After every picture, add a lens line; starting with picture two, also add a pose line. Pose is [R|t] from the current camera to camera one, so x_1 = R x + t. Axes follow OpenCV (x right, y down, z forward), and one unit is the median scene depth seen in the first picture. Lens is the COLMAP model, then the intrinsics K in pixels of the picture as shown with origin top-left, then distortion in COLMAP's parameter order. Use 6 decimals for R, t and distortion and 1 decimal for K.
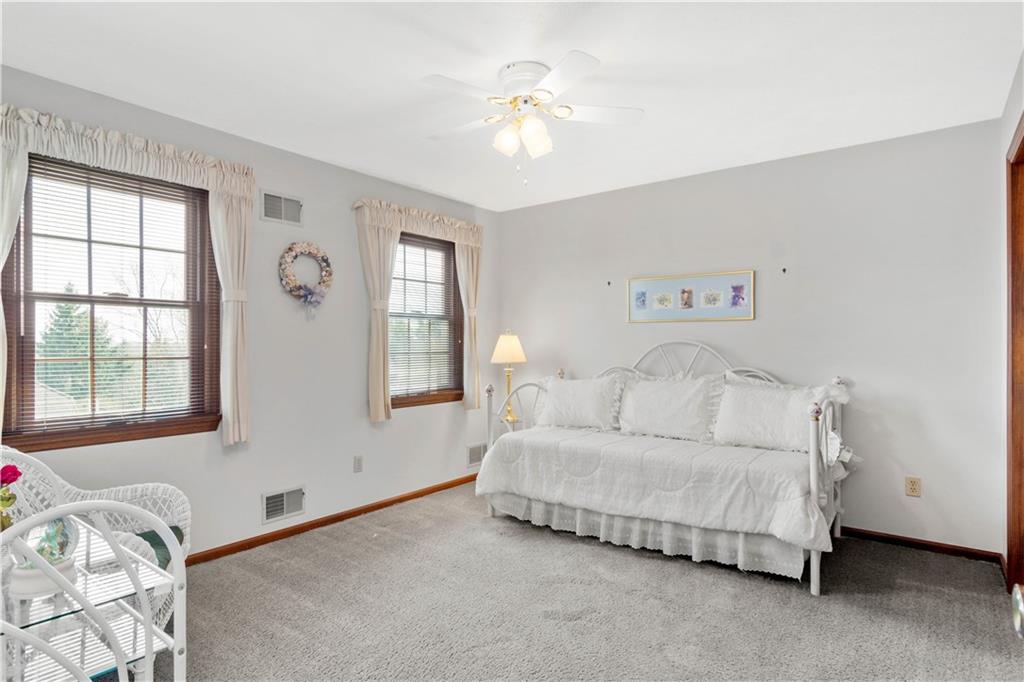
lens RADIAL K [[555.2, 0, 515.3], [0, 555.2, 347.3], [0, 0, 1]] dist [-0.008203, 0.001334]
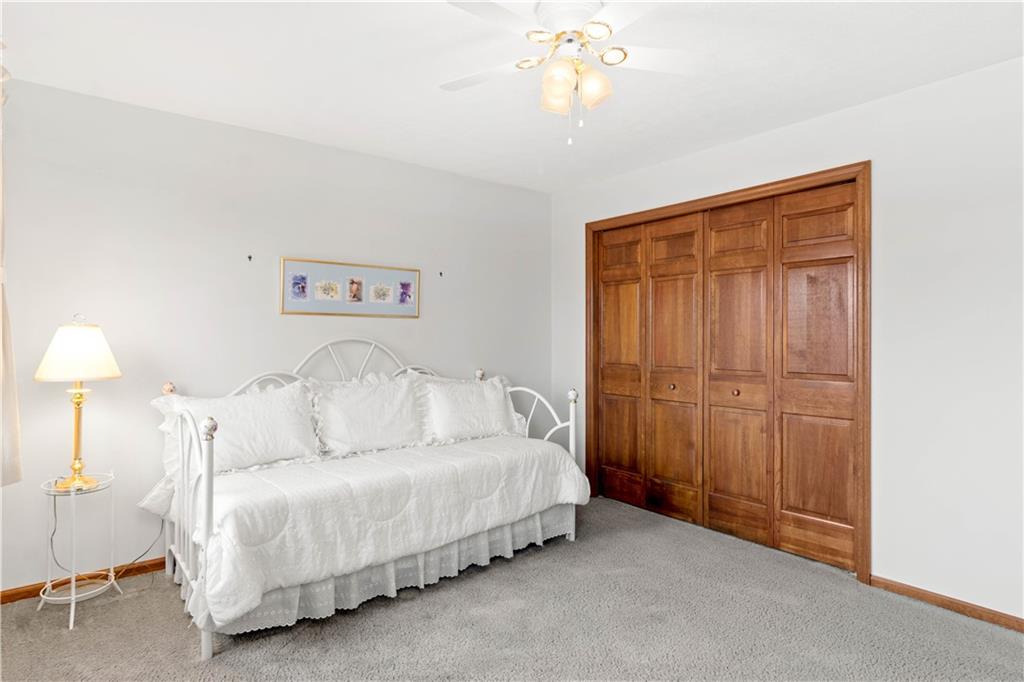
lens RADIAL K [[555.2, 0, 514.0], [0, 555.2, 332.1], [0, 0, 1]] dist [-0.008203, 0.001334]
pose [[0.240438, 0.006270, 0.970644, -0.515846], [-0.004647, 0.999975, -0.005309, -0.018825], [-0.970653, -0.003234, 0.240461, 0.573420]]
